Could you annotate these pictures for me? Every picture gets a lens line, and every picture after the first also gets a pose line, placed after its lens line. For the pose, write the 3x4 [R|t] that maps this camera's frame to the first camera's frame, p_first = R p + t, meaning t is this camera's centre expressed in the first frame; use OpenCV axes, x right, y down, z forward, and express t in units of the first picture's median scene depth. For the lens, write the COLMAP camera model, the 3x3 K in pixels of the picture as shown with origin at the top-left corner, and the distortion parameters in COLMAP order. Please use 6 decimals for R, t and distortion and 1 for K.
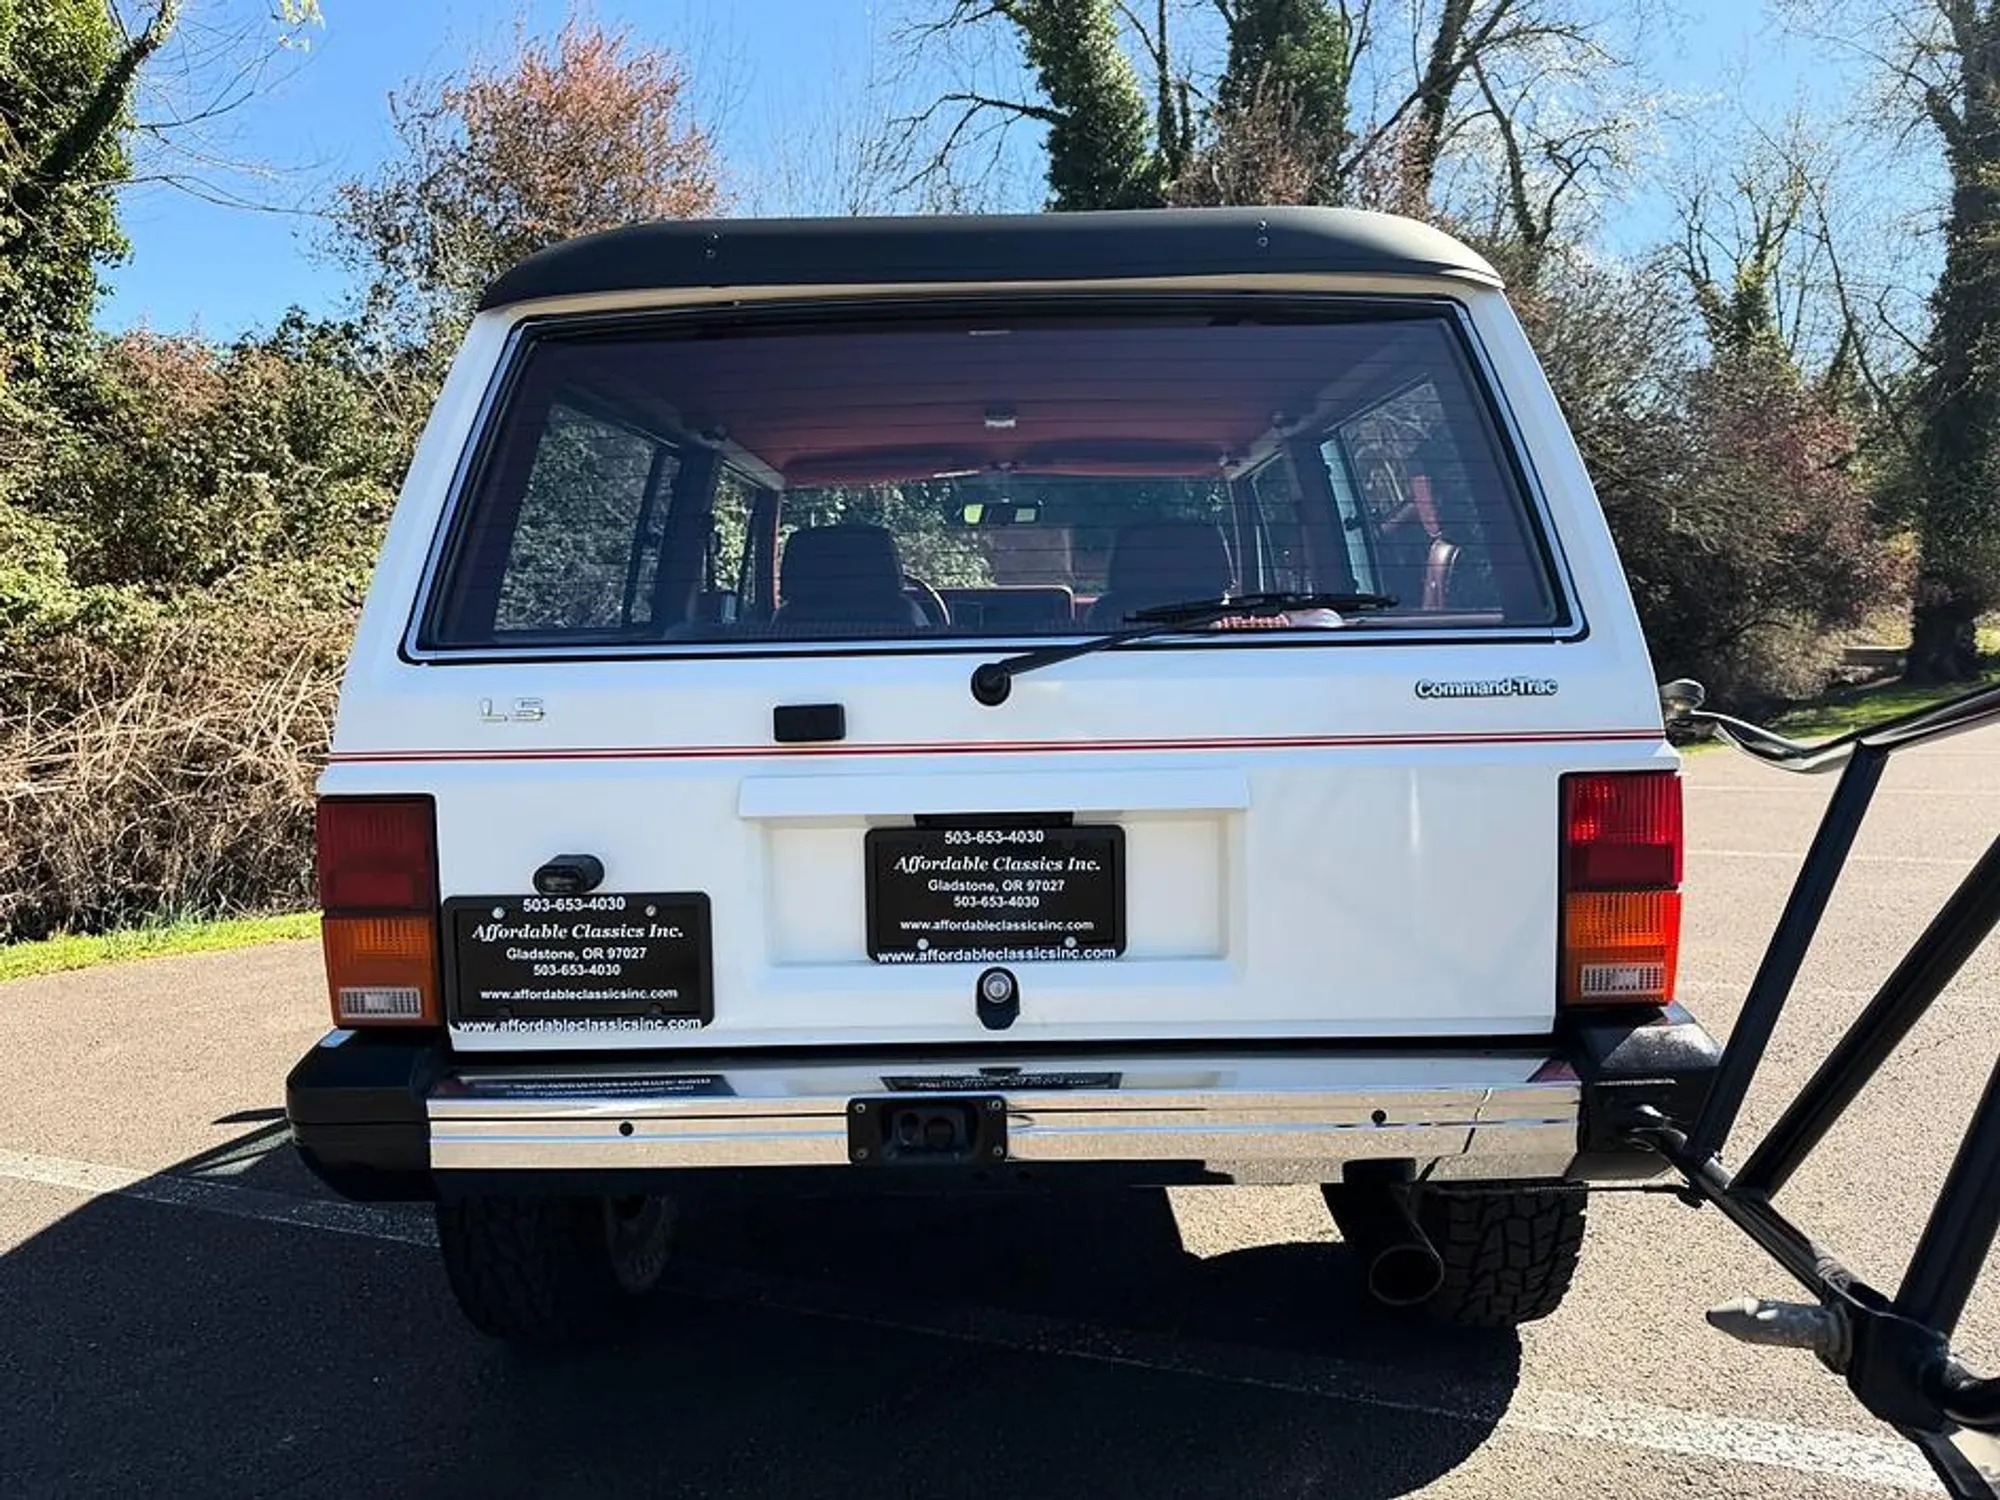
lens RADIAL K [[1415.3, 0, 999.9], [0, 1415.3, 726.4], [0, 0, 1]] dist [0.017657, -0.017314]
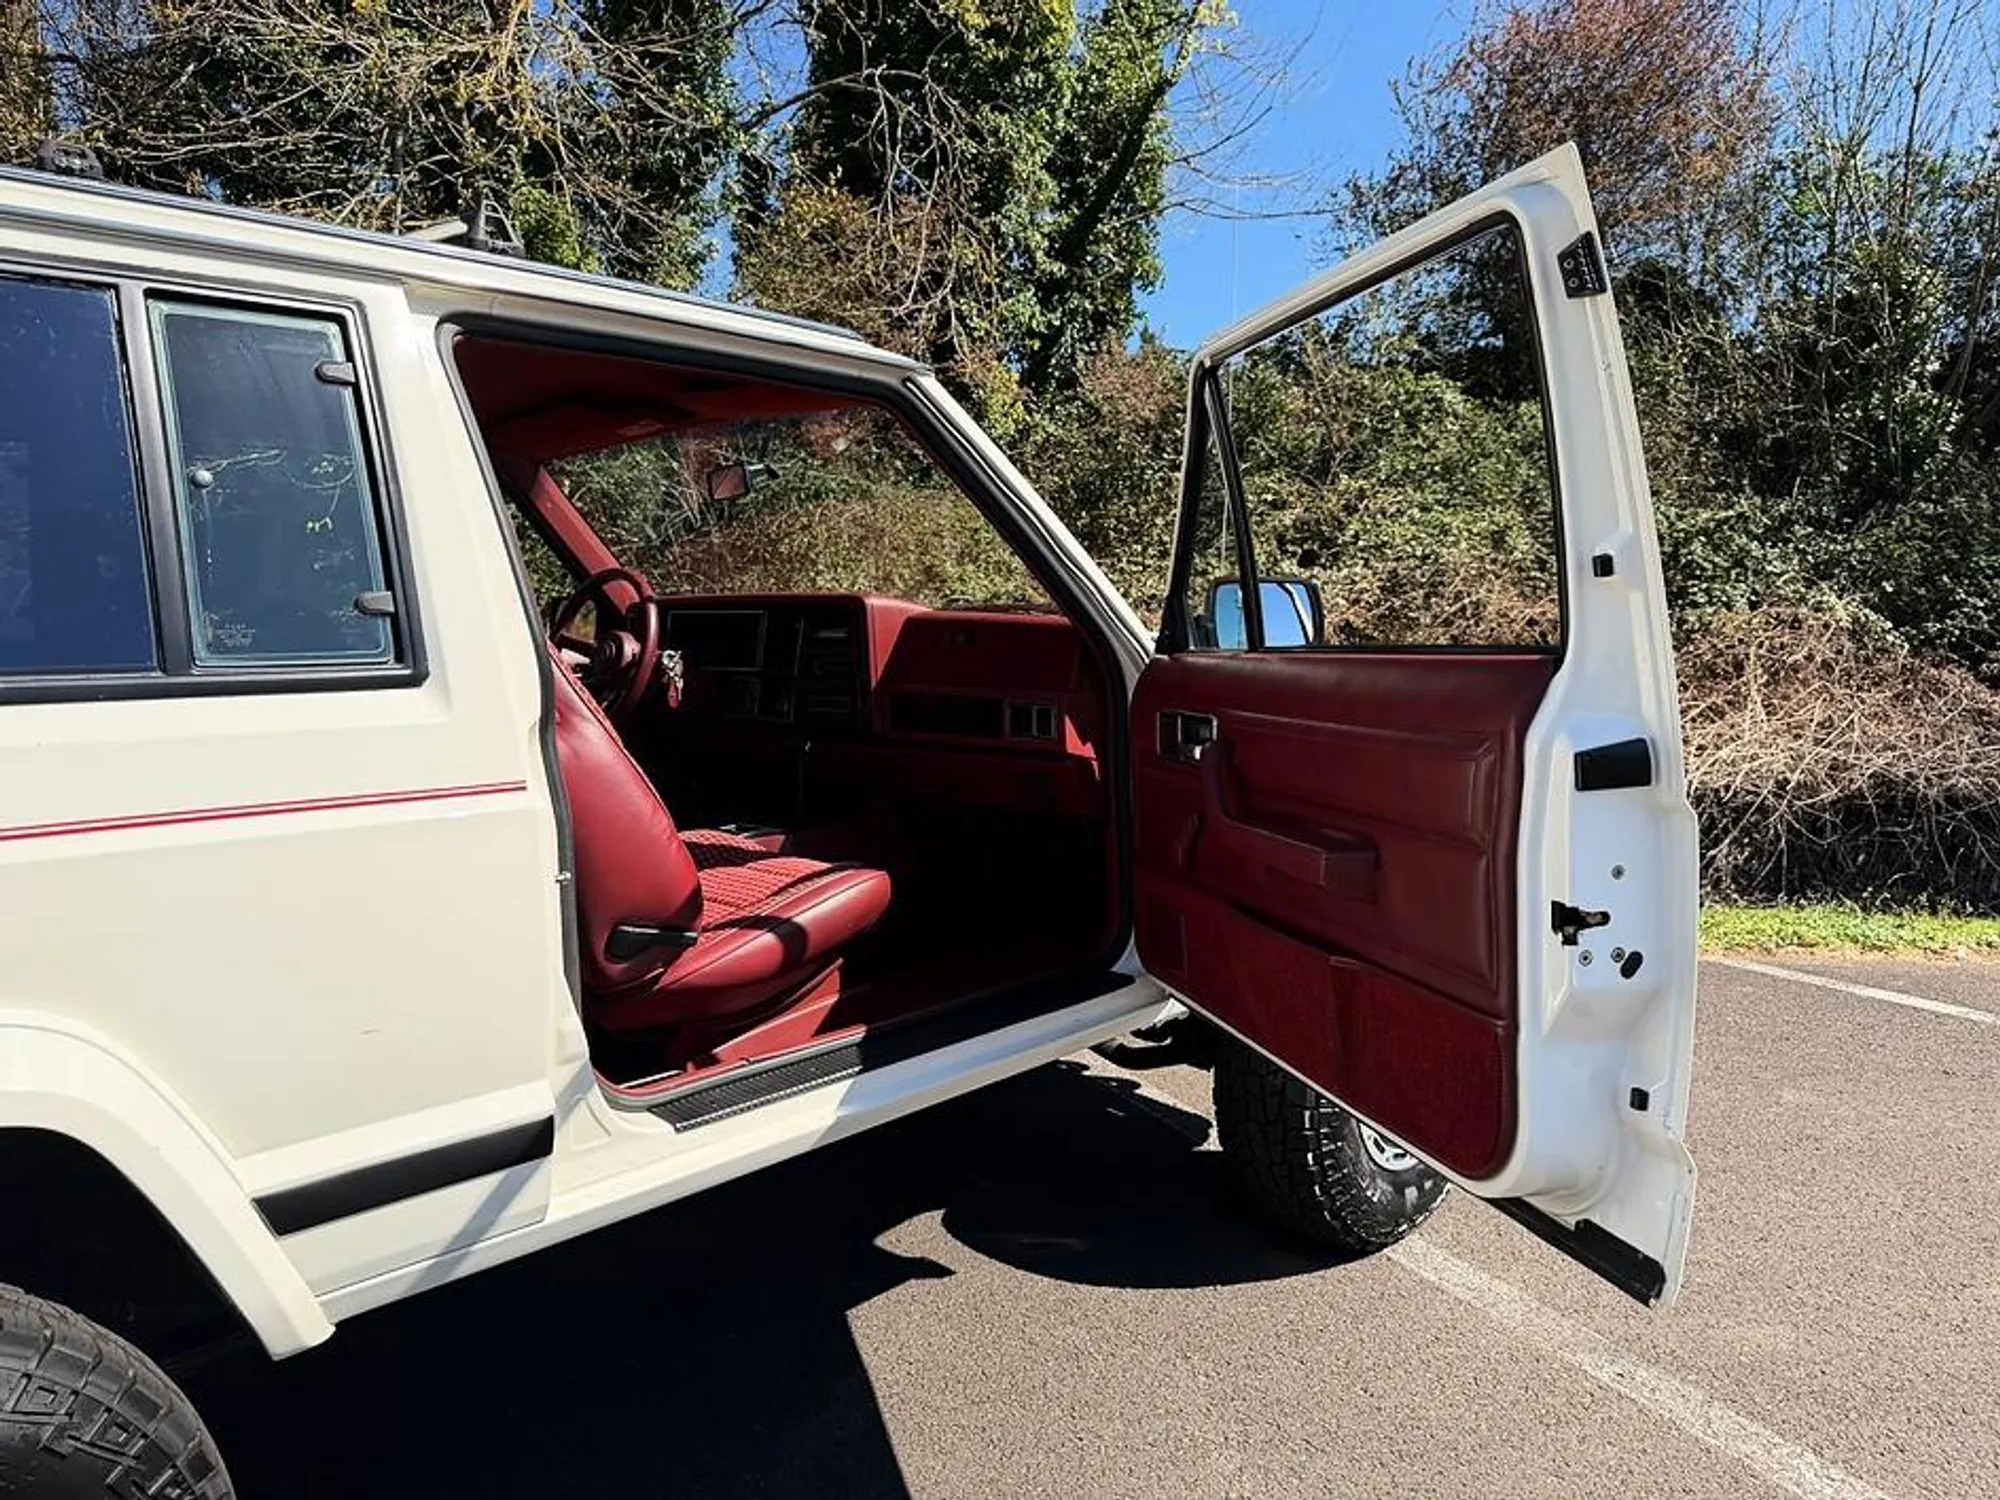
lens RADIAL K [[1426.4, 0, 1004.6], [0, 1426.4, 750.7], [0, 0, 1]] dist [0.024462, -0.026154]
pose [[0.728218, 0.080451, -0.680607, 0.063847], [-0.063901, 0.996730, 0.049448, -0.007699], [0.682360, 0.007482, 0.730978, 0.066786]]
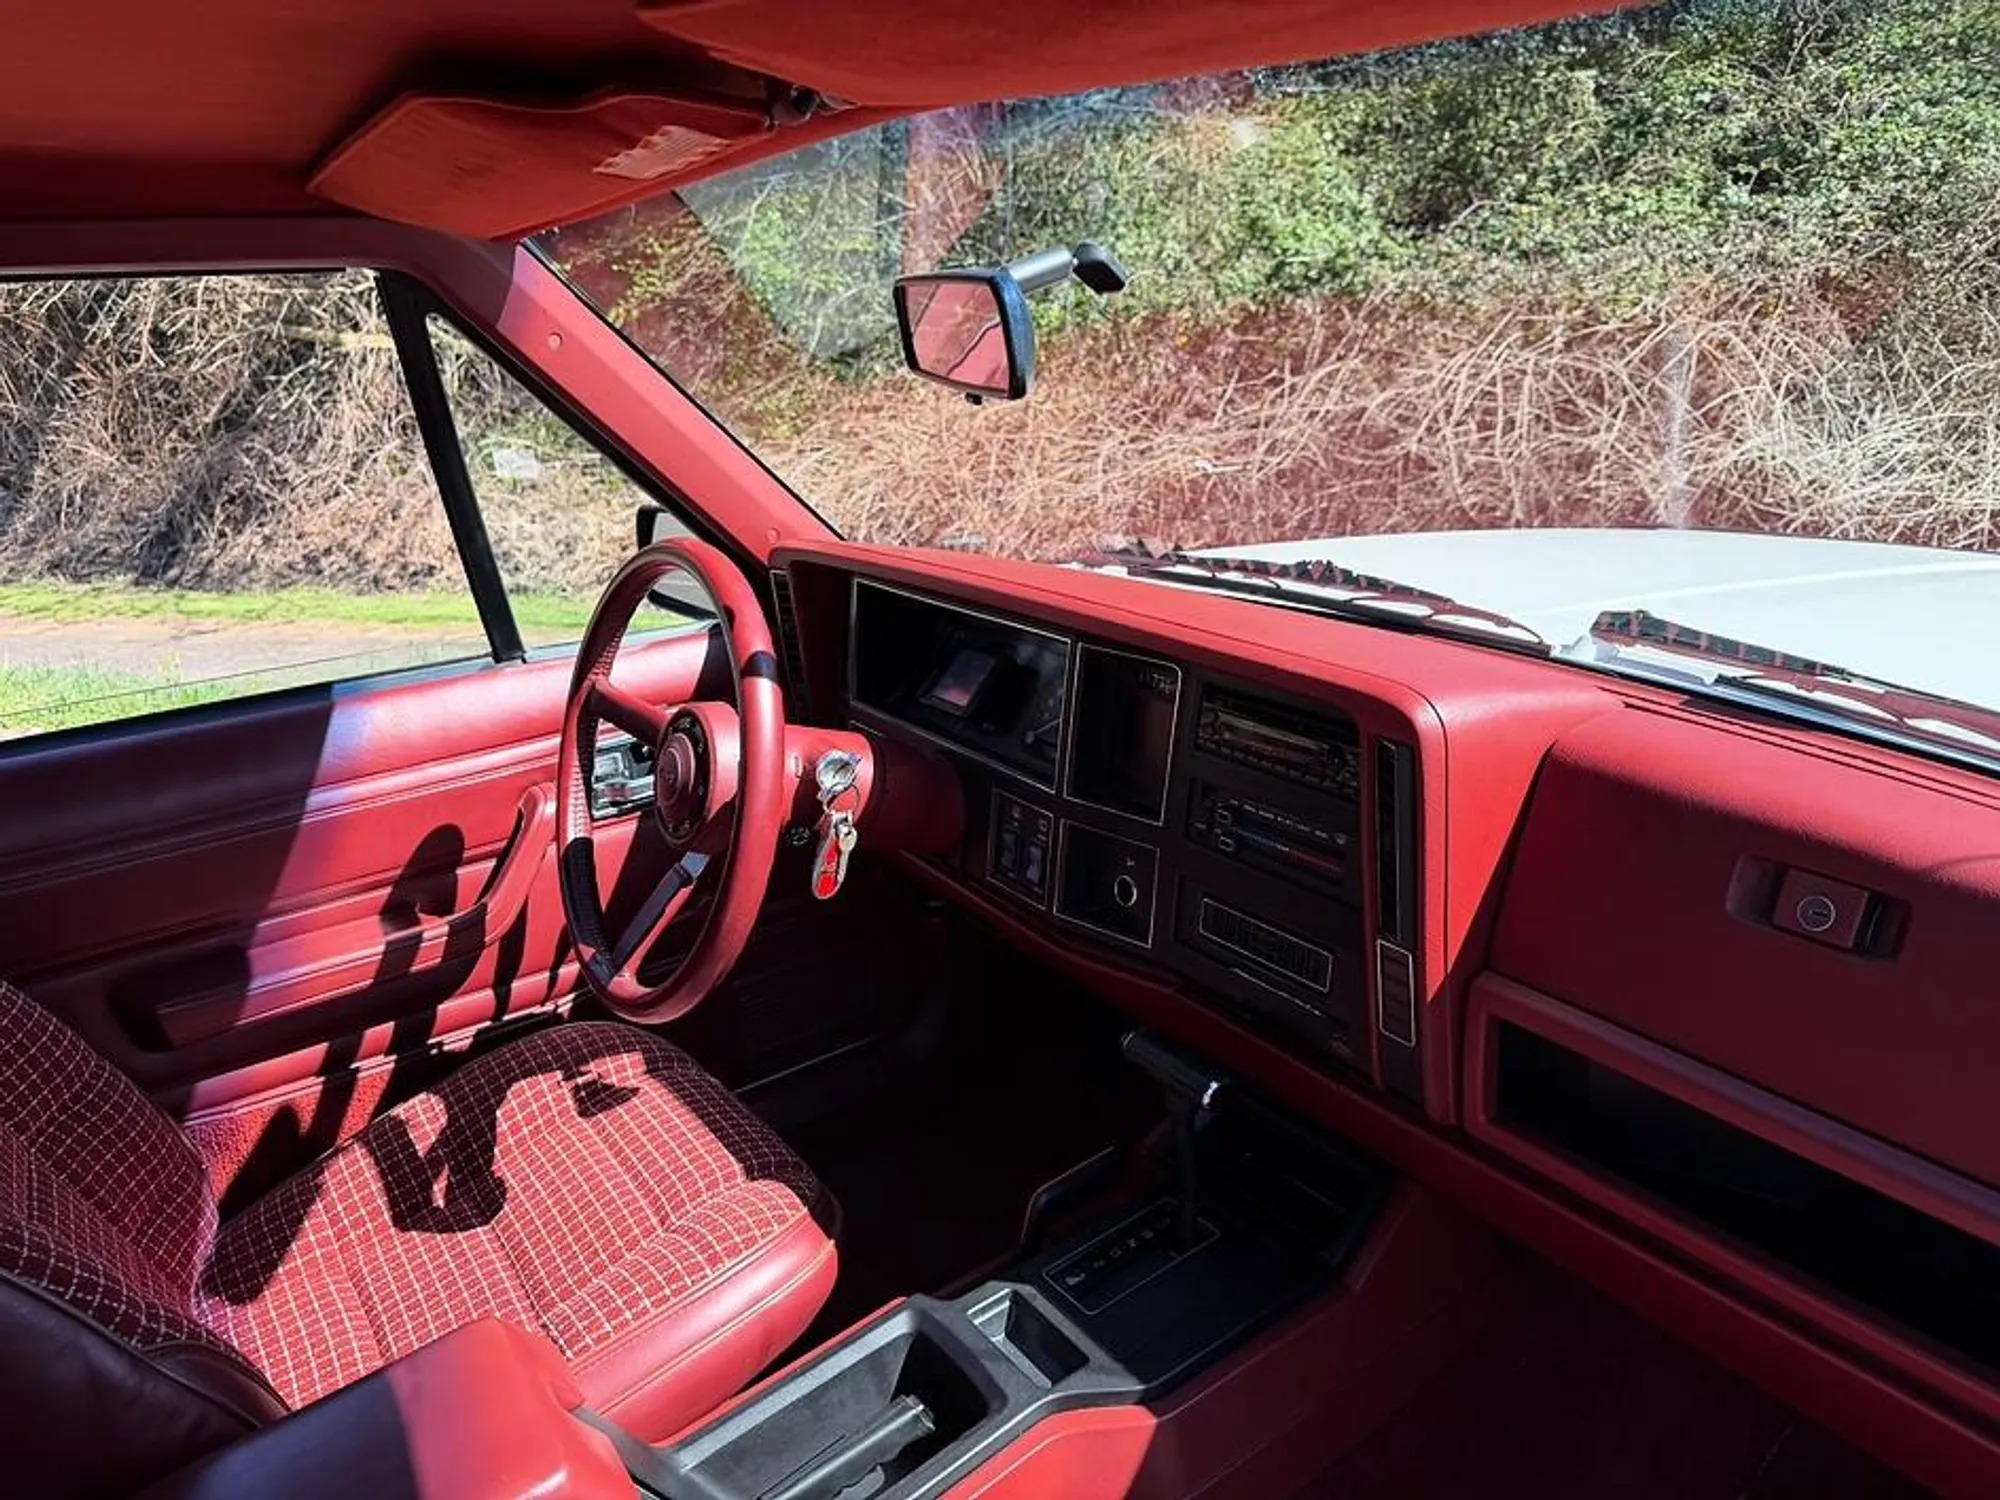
lens RADIAL K [[1446.6, 0, 990.0], [0, 1446.6, 755.8], [0, 0, 1]] dist [-0.006267, -0.009883]
pose [[0.567590, 0.250878, -0.784157, 0.020972], [-0.019305, 0.956236, 0.291958, -0.017741], [0.823085, -0.150574, 0.547593, 0.100259]]
